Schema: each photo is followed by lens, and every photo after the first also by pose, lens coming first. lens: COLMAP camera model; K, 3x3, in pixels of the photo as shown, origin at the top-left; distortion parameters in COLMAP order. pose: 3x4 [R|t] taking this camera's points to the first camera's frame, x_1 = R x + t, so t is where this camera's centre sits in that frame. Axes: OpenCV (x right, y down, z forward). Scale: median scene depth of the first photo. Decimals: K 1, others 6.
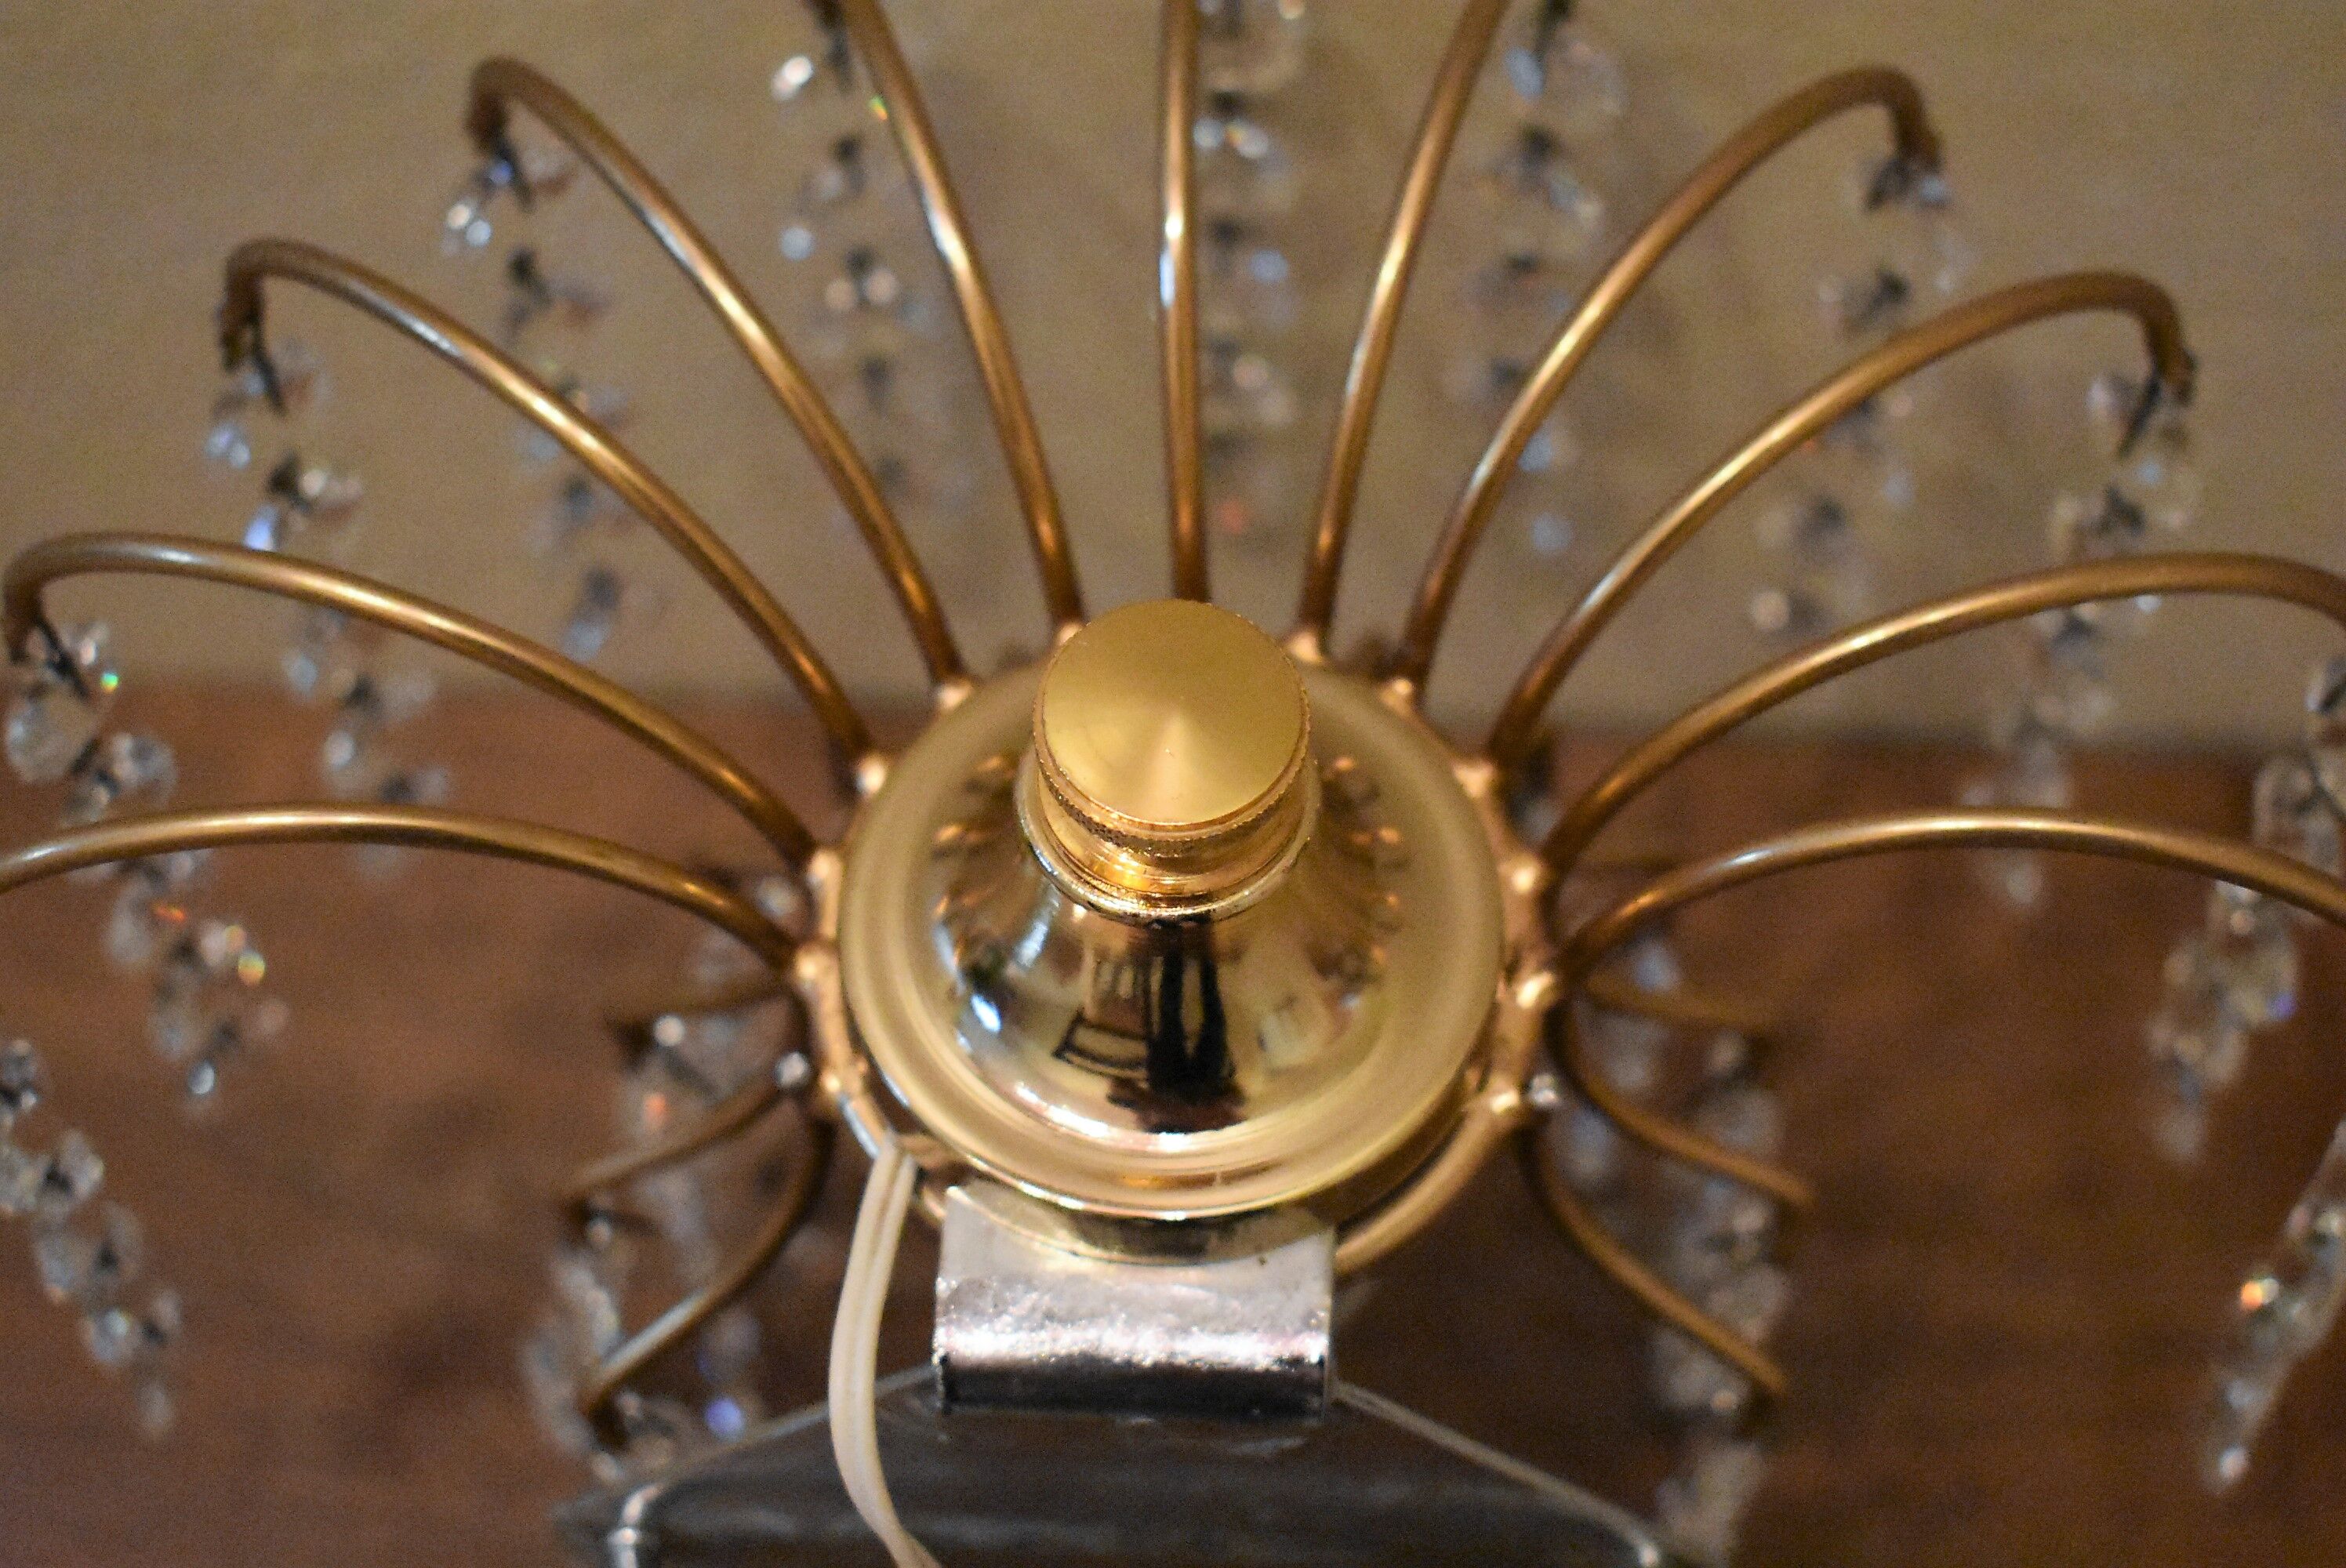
lens RADIAL K [[4008.0, 0, 1173.0], [0, 4008.0, 784.0], [0, 0, 1]] dist [0.036383, 0.016544]
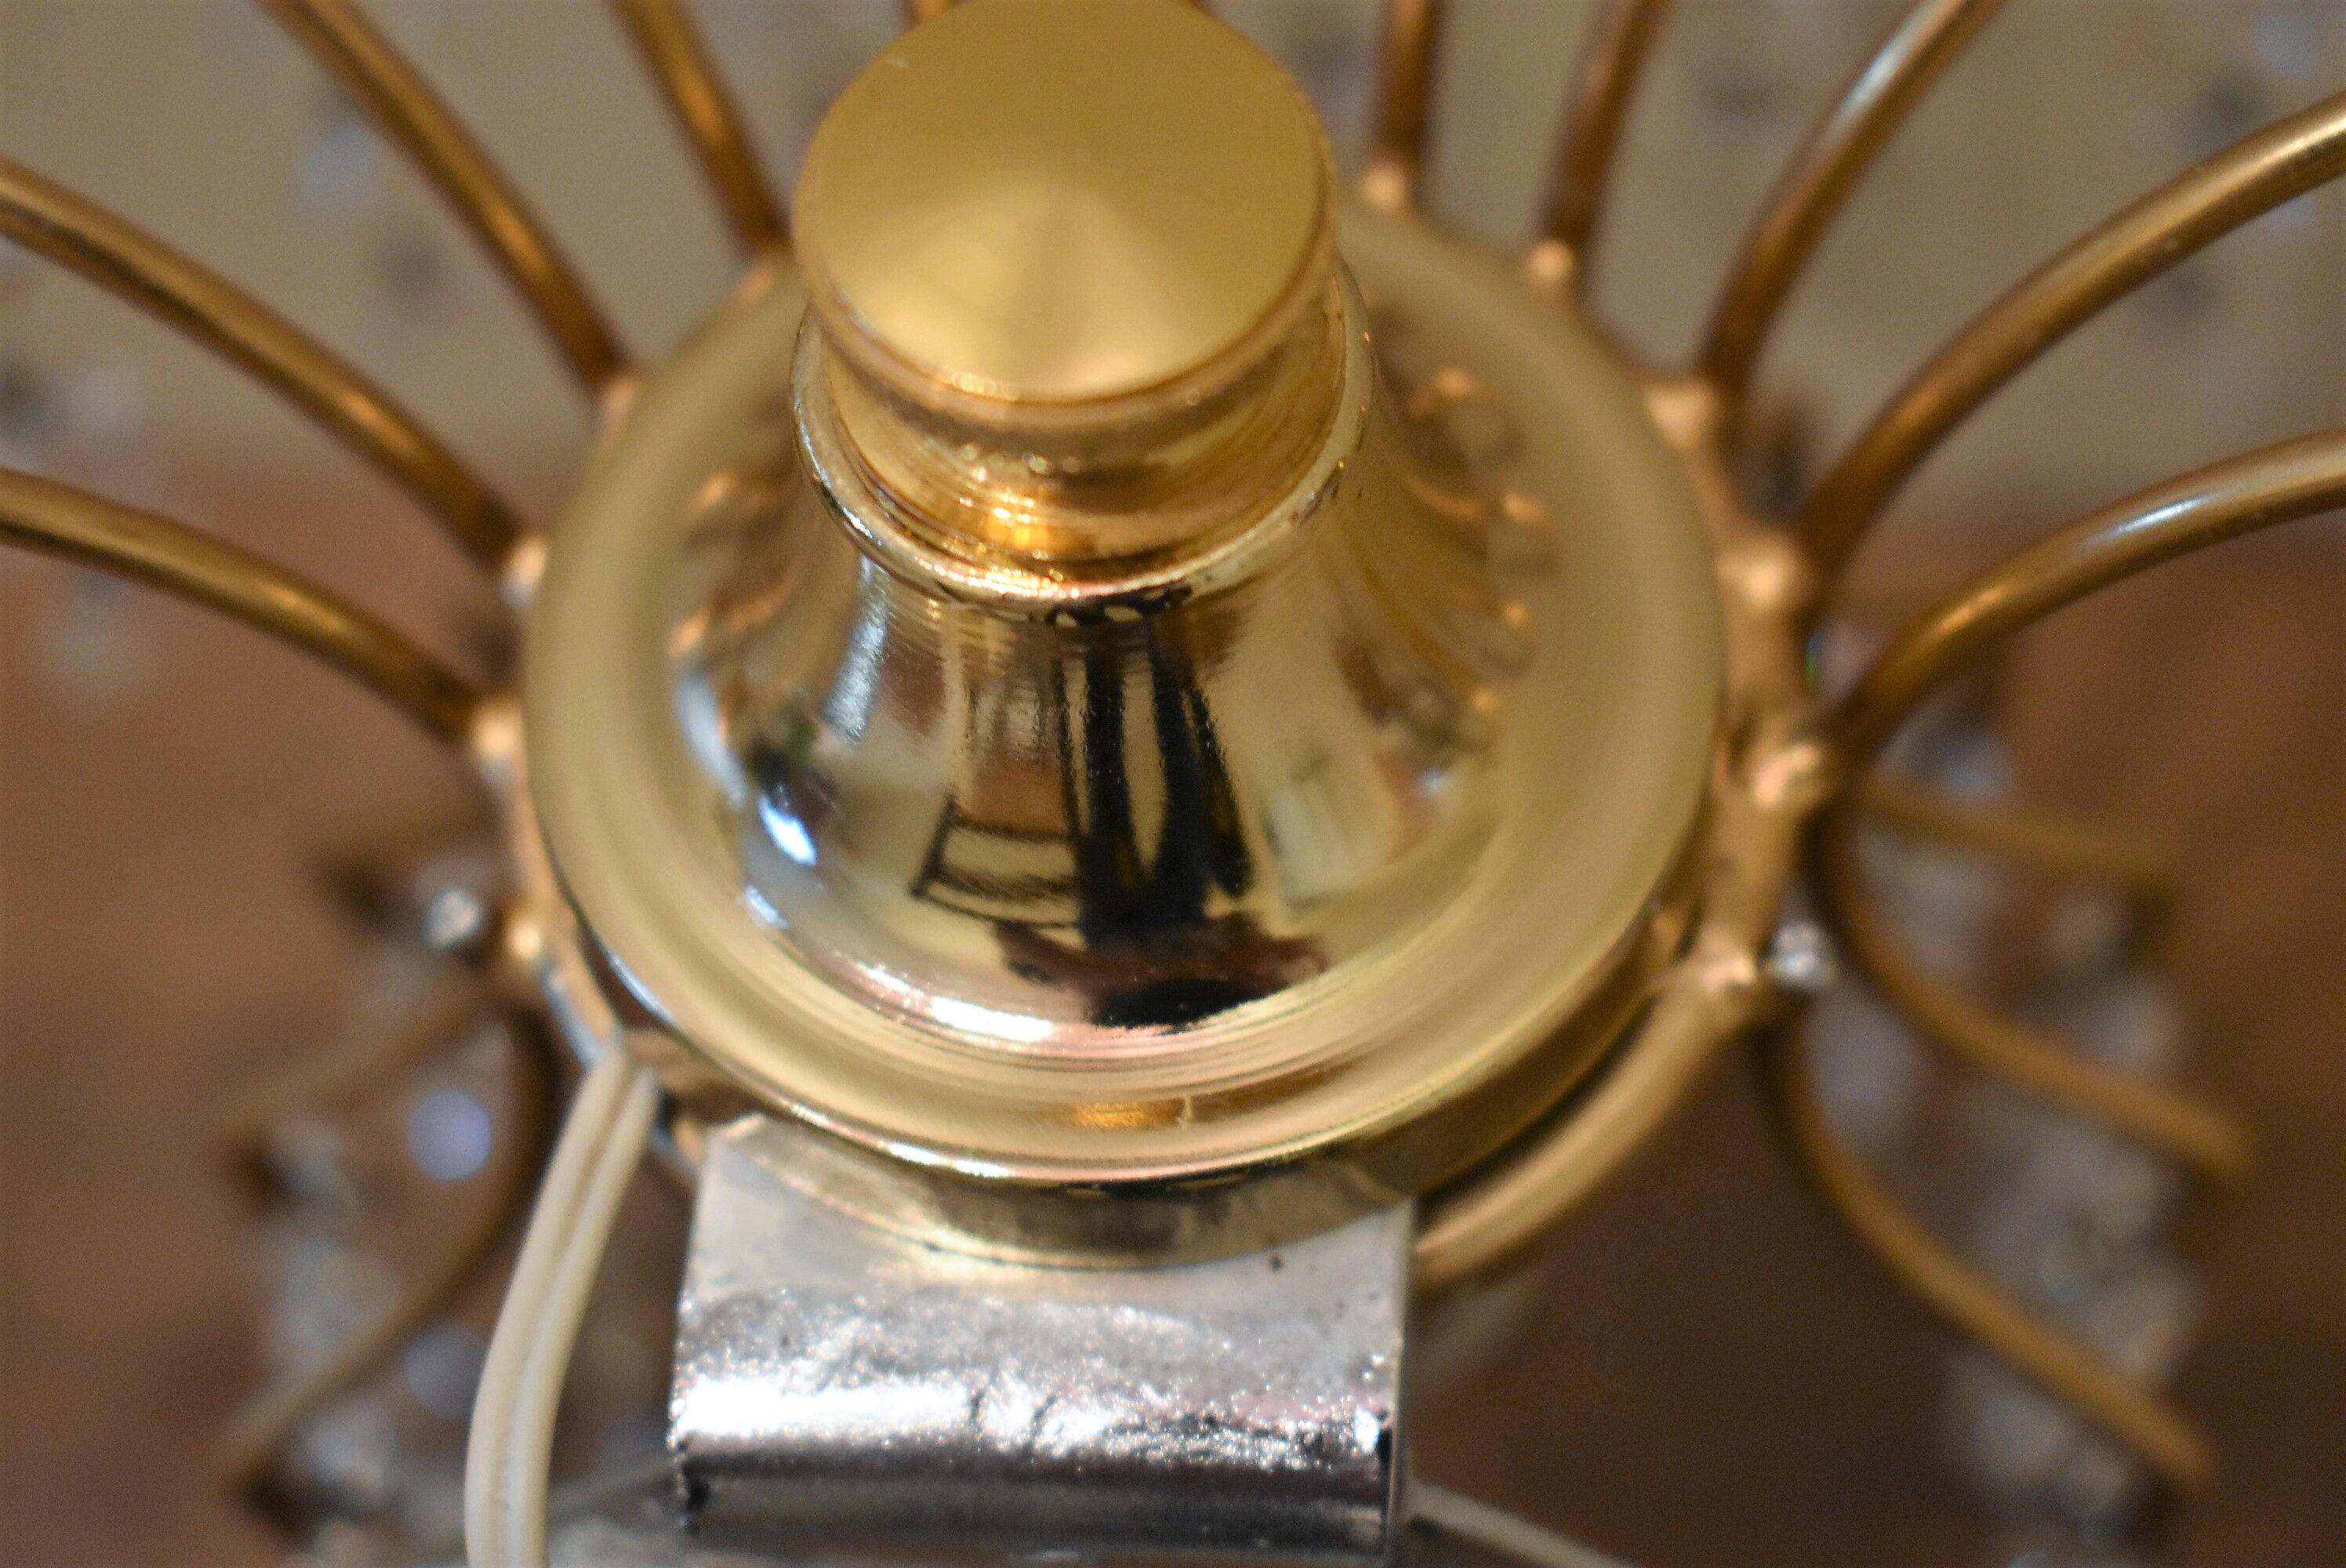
lens RADIAL K [[4086.0, 0, 1351.3], [0, 4086.0, 785.8], [0, 0, 1]] dist [0.016262, -1.882098]
pose [[0.999923, 0.003120, -0.012027, 0.038074], [-0.002991, 0.999938, 0.010685, 0.047802], [0.012060, -0.010648, 0.999871, 0.442147]]
